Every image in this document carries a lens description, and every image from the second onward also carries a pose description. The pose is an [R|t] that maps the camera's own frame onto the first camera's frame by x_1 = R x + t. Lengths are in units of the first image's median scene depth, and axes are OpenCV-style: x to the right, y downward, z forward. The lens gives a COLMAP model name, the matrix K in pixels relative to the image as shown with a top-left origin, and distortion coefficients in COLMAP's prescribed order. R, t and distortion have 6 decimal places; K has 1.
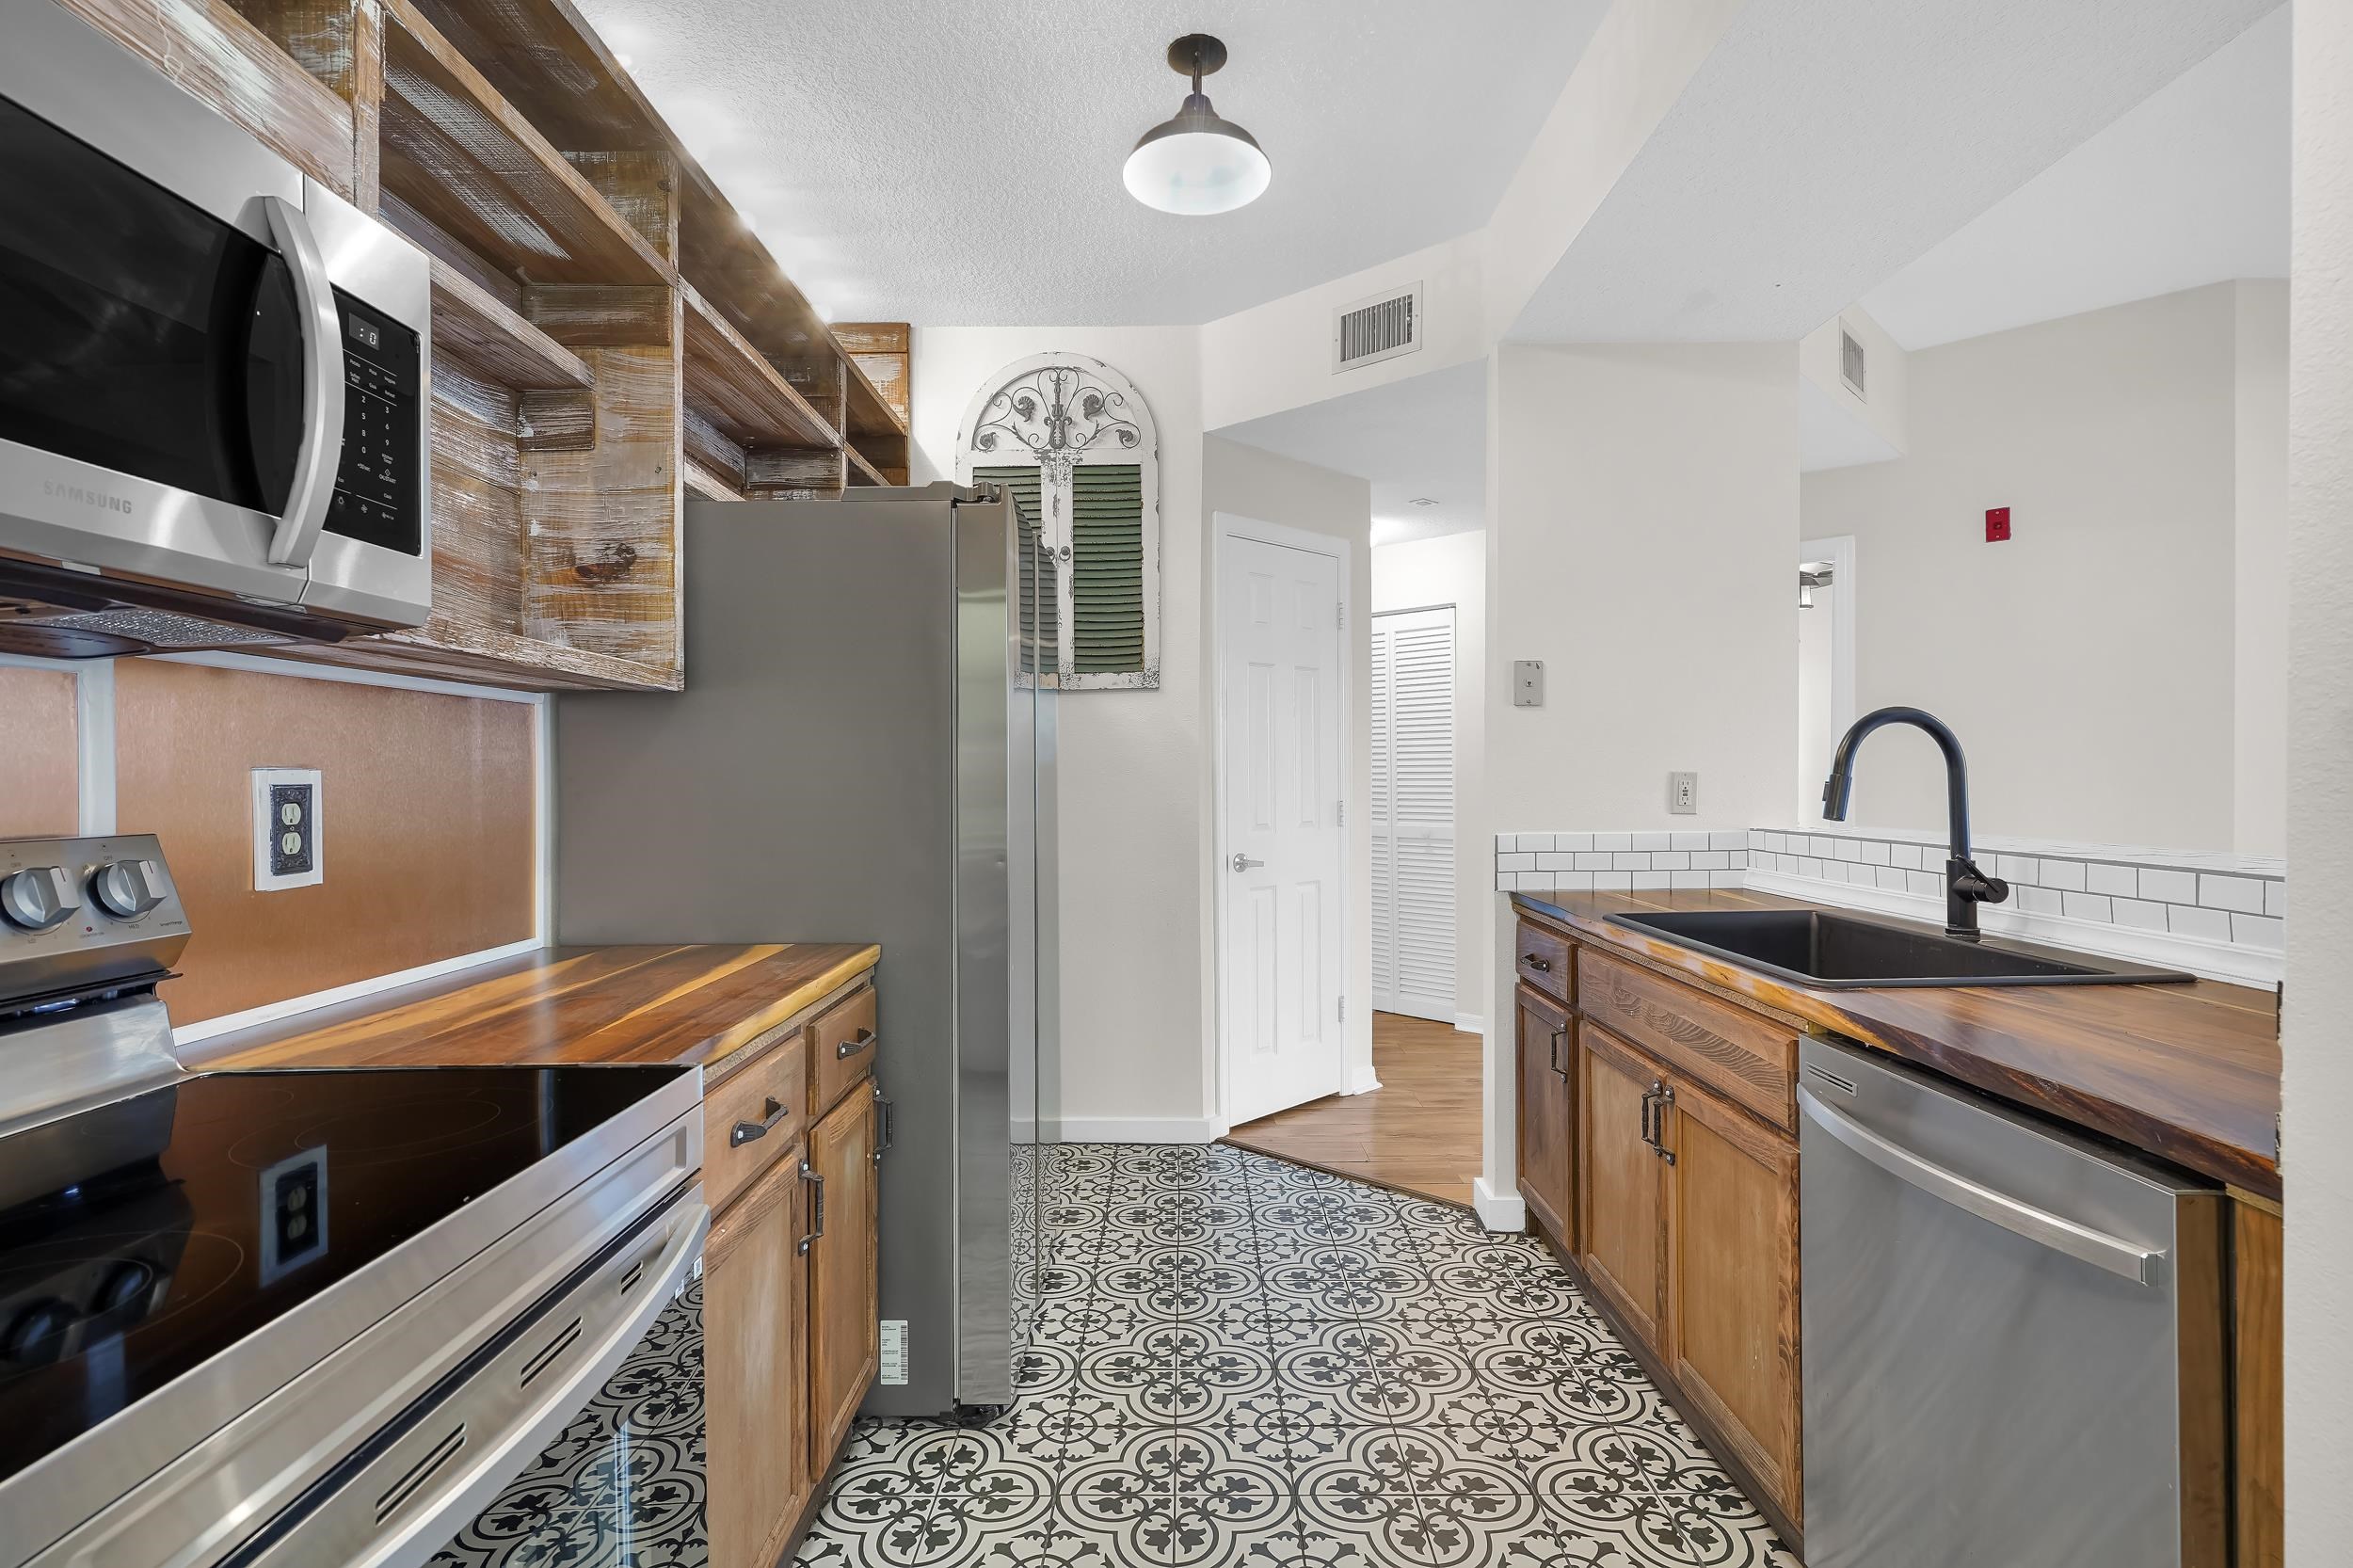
lens RADIAL K [[1134.6, 0, 1145.9], [0, 1134.6, 790.3], [0, 0, 1]] dist [-0.006791, 0.004553]
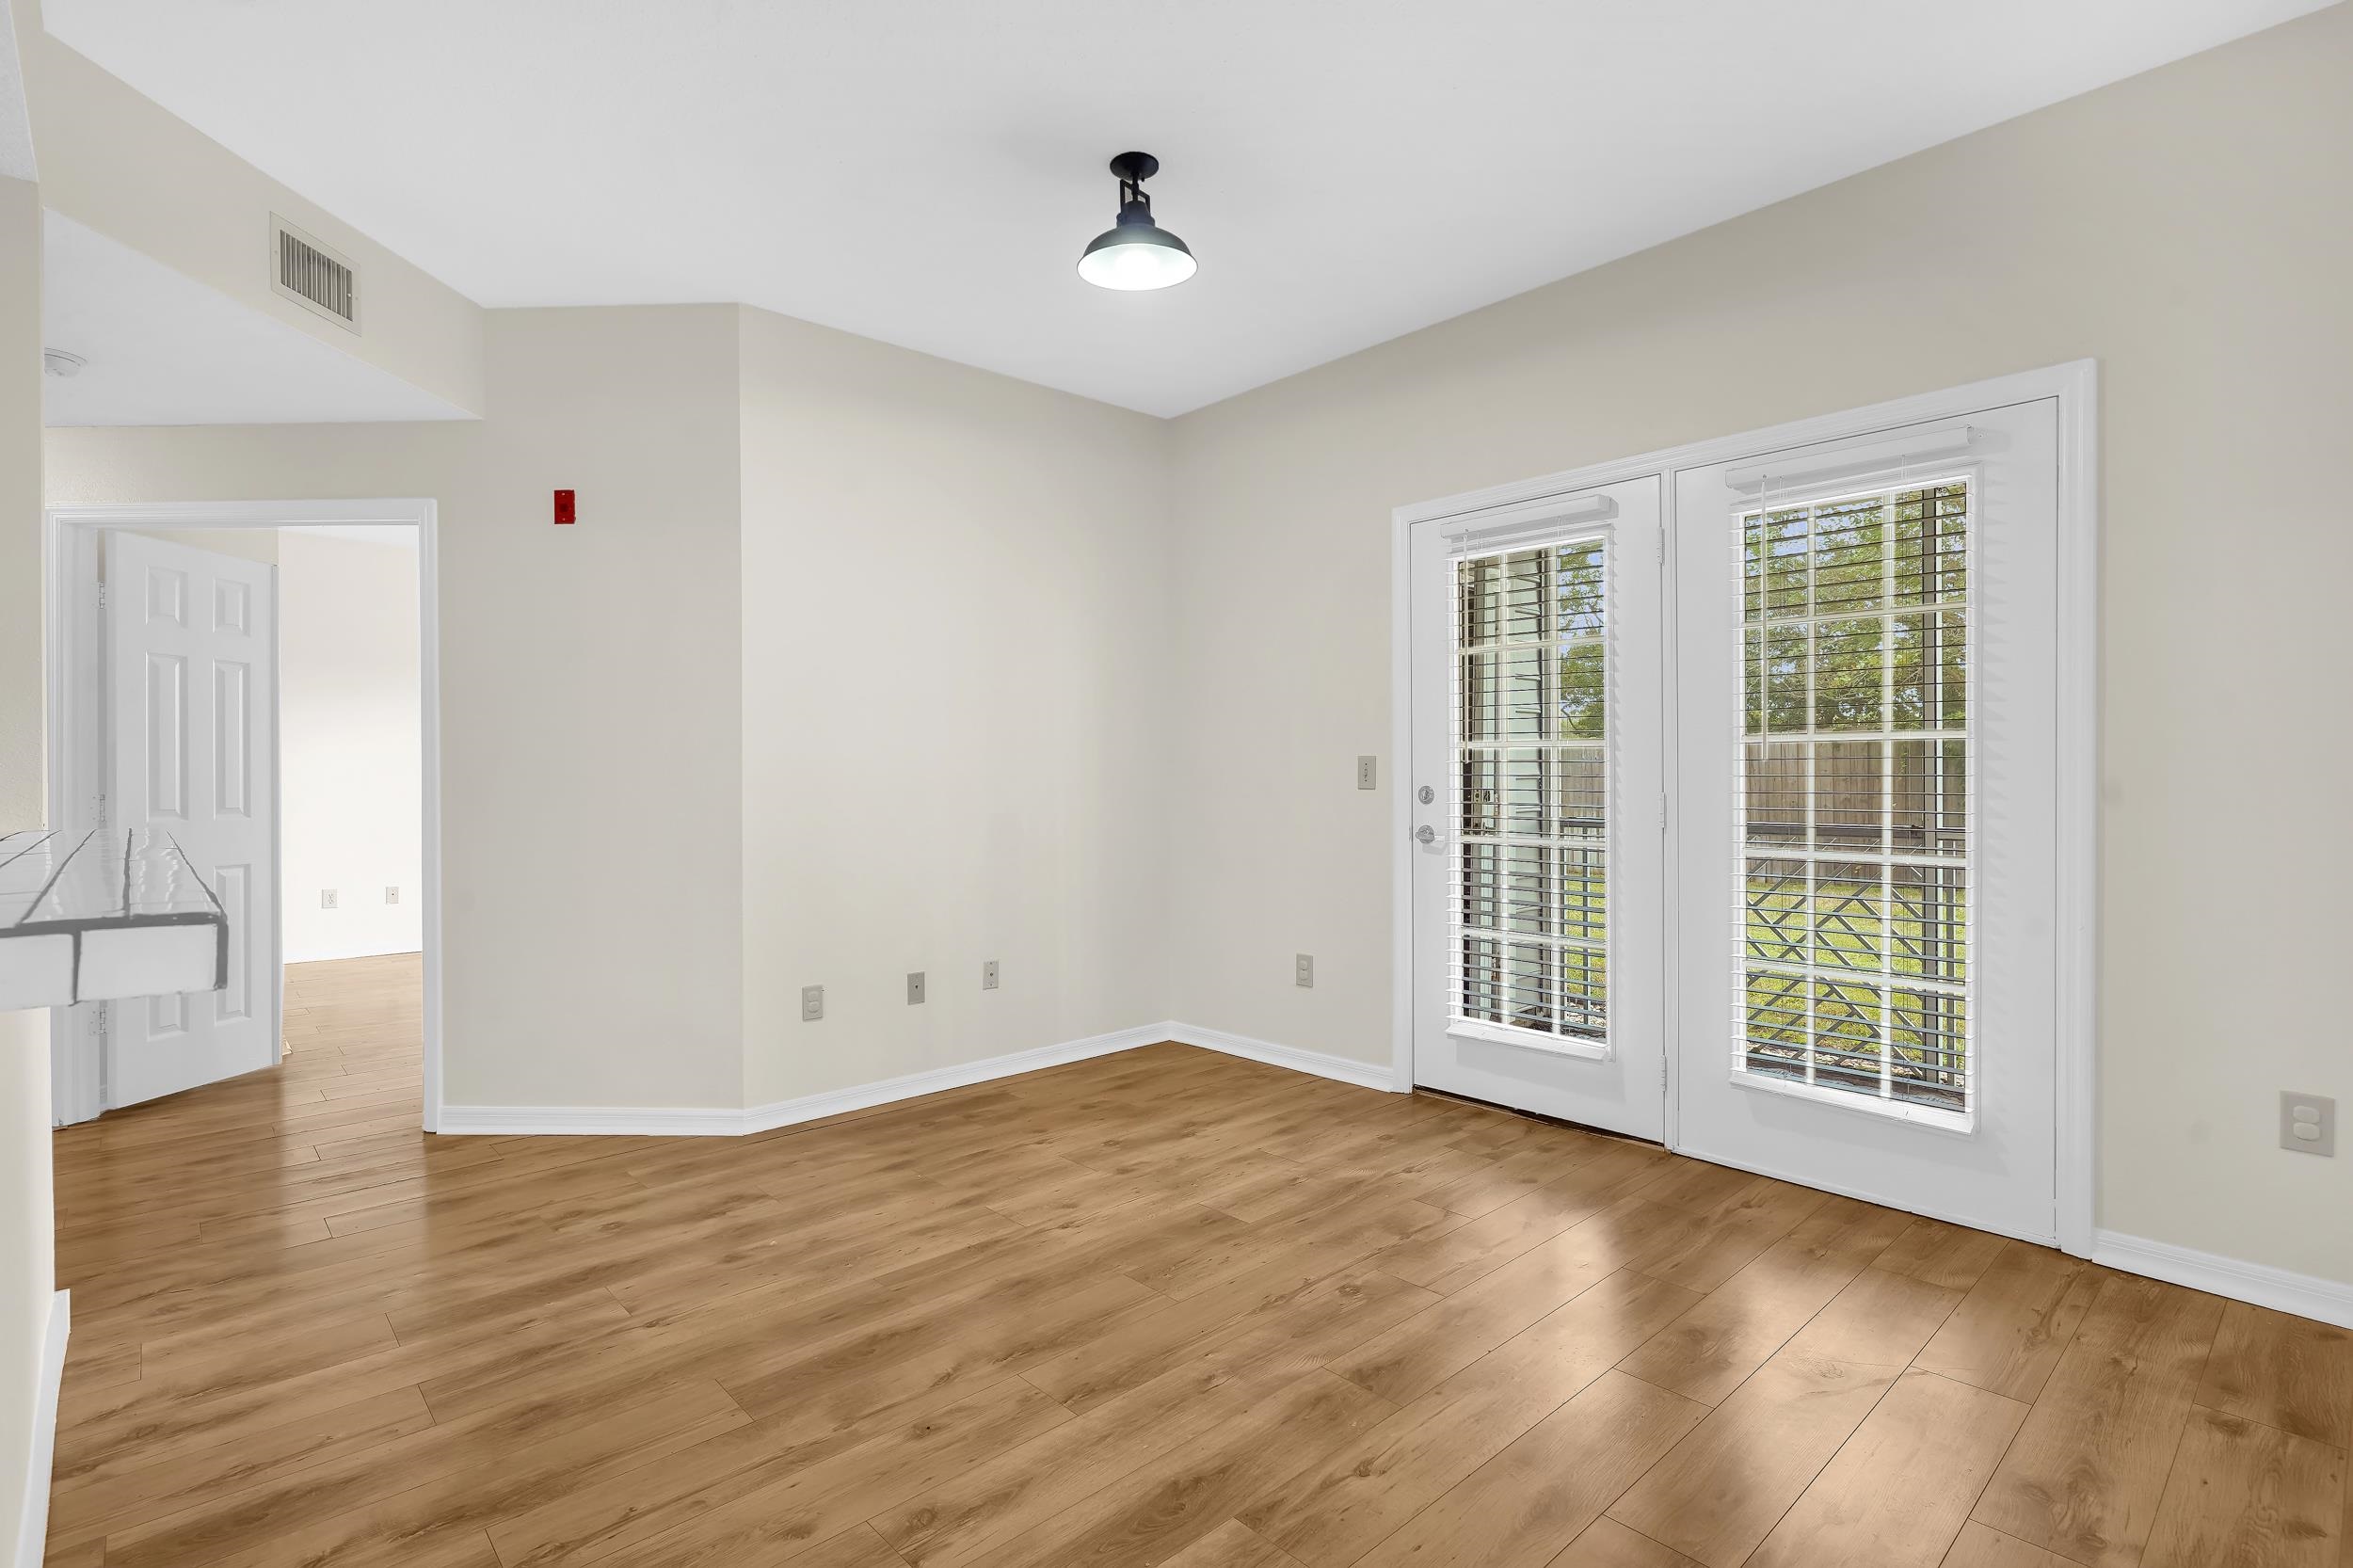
lens RADIAL K [[1134.6, 0, 1174.8], [0, 1134.6, 792.6], [0, 0, 1]] dist [-0.006791, 0.004553]
pose [[0.726164, -0.010104, 0.687448, 0.758881], [0.011381, 0.999932, 0.002675, 0.018458], [-0.687428, 0.005881, 0.726229, -0.089068]]
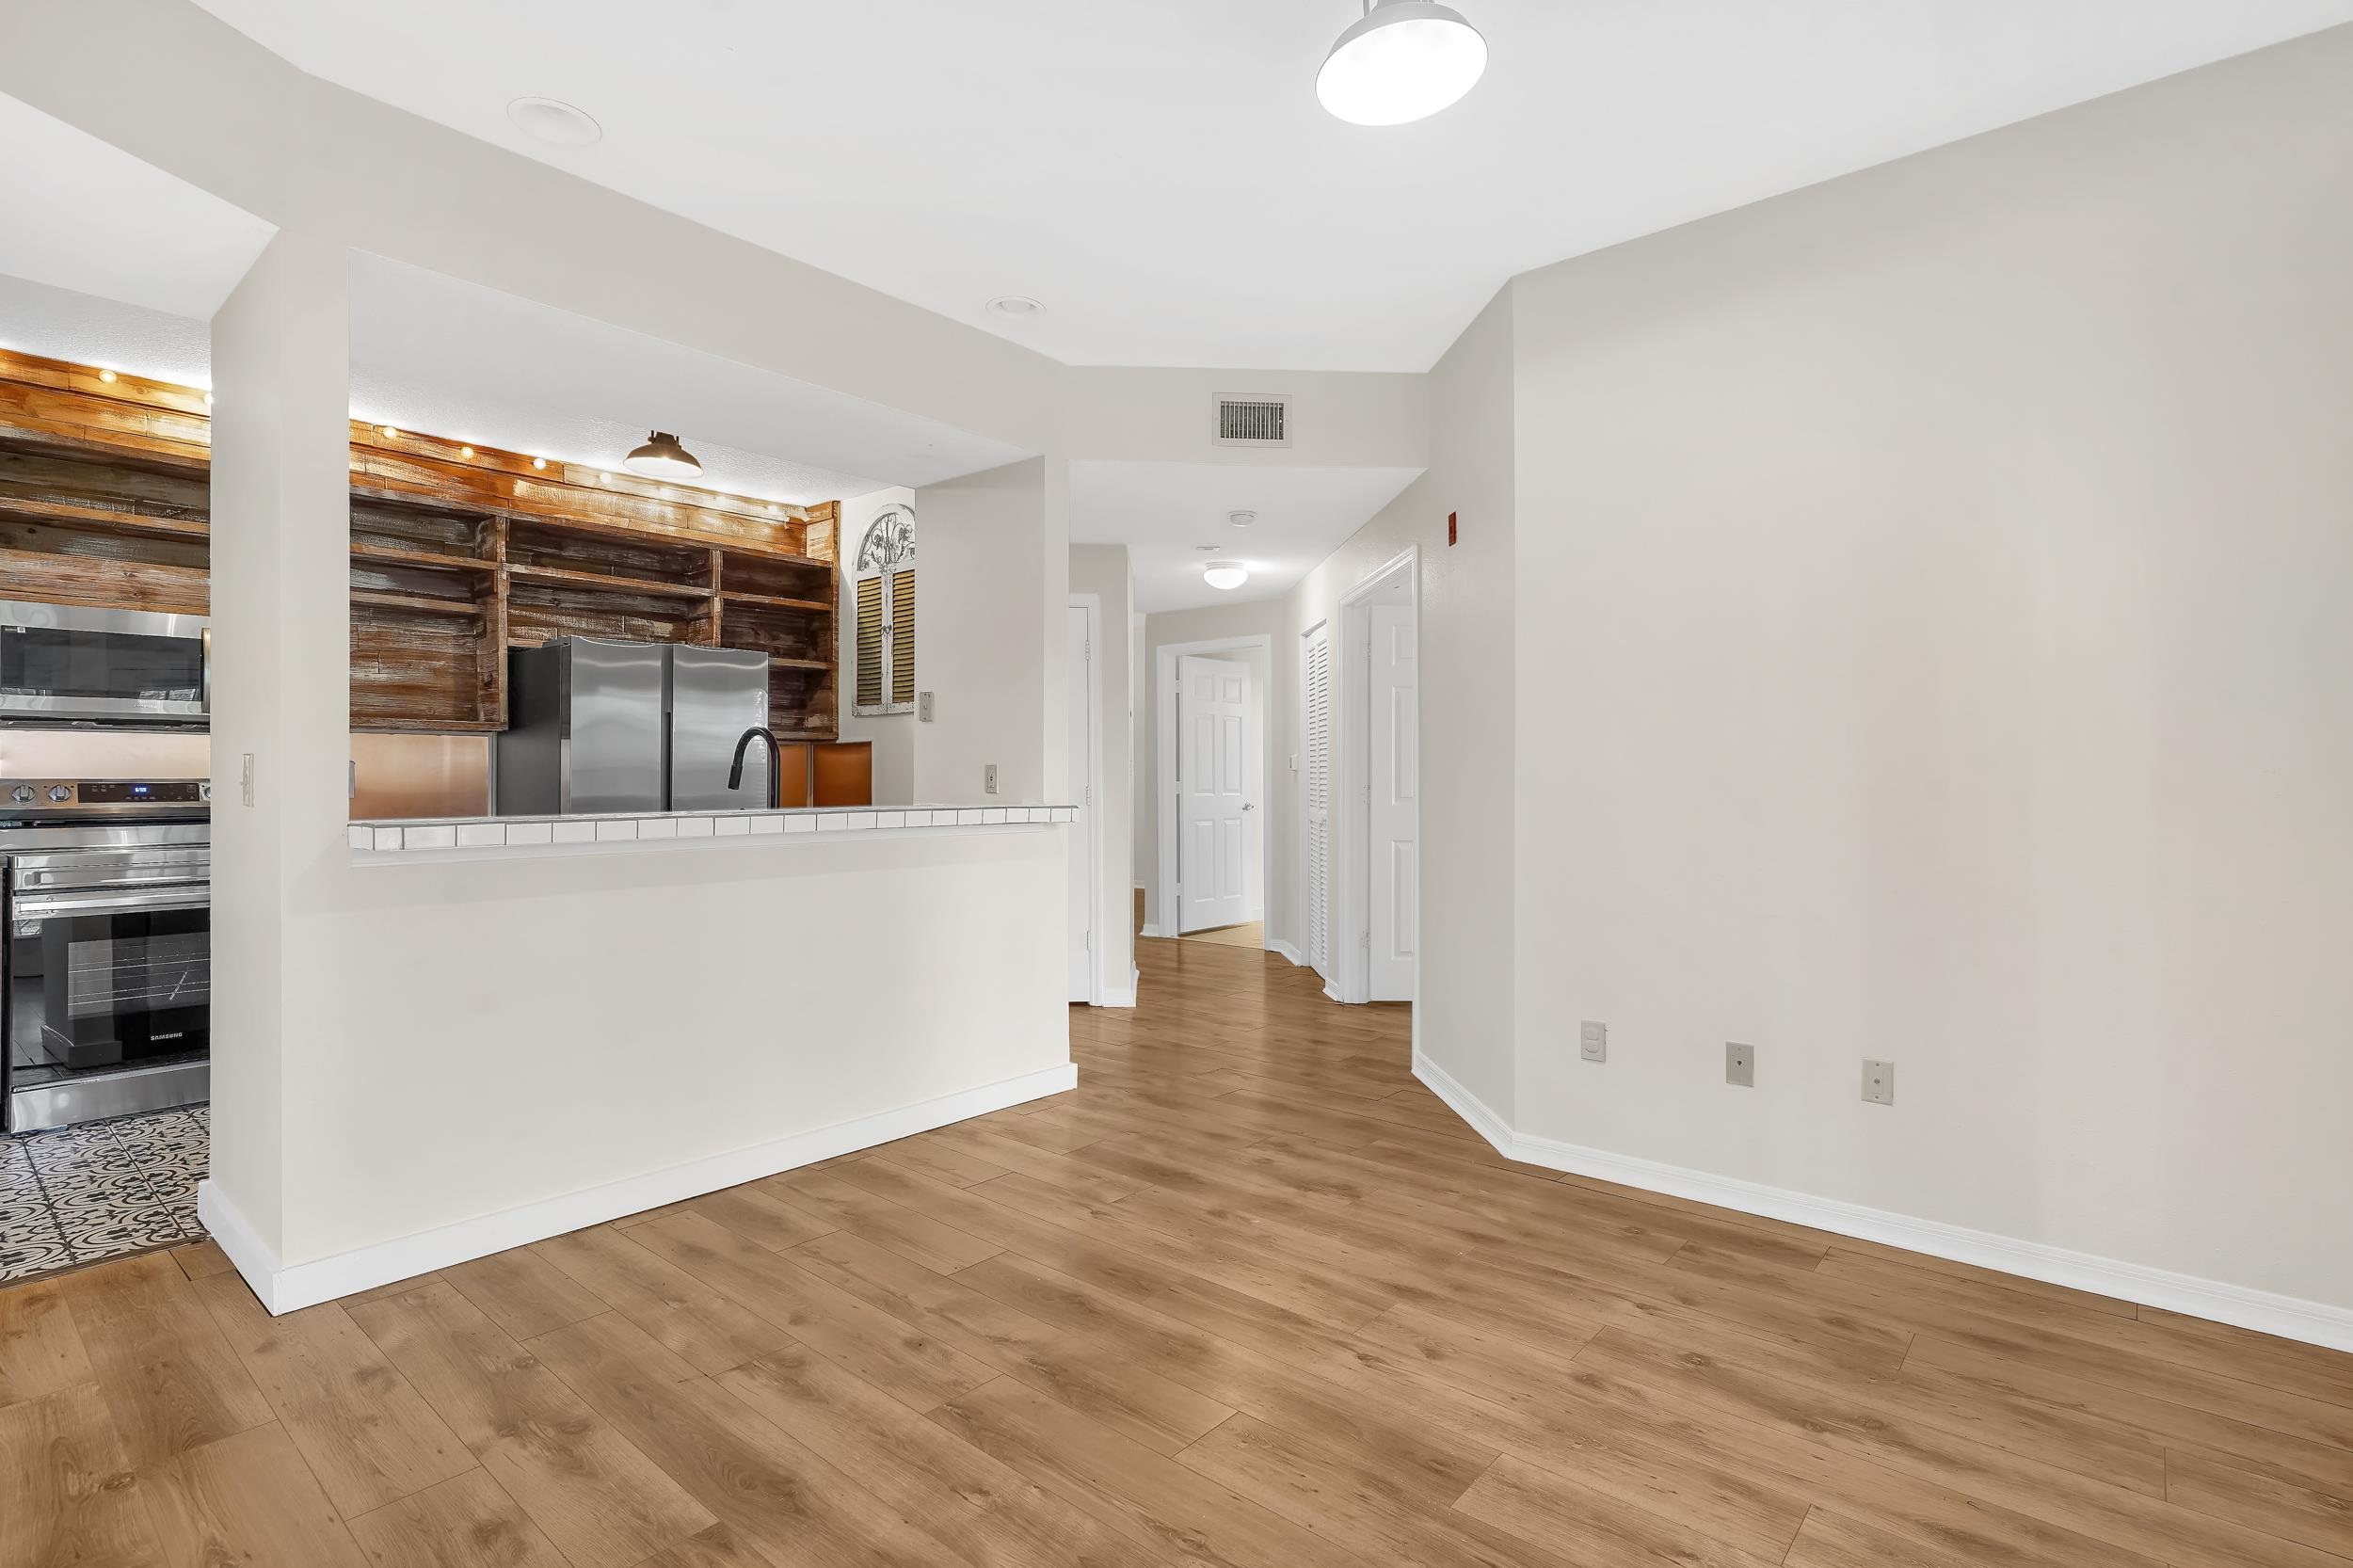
lens RADIAL K [[1134.6, 0, 1161.9], [0, 1134.6, 773.9], [0, 0, 1]] dist [-0.006791, 0.004553]
pose [[0.763326, 0.004659, -0.645997, 2.006114], [-0.011667, 0.999910, -0.006574, 0.004358], [0.645908, 0.012555, 0.763312, 0.039226]]
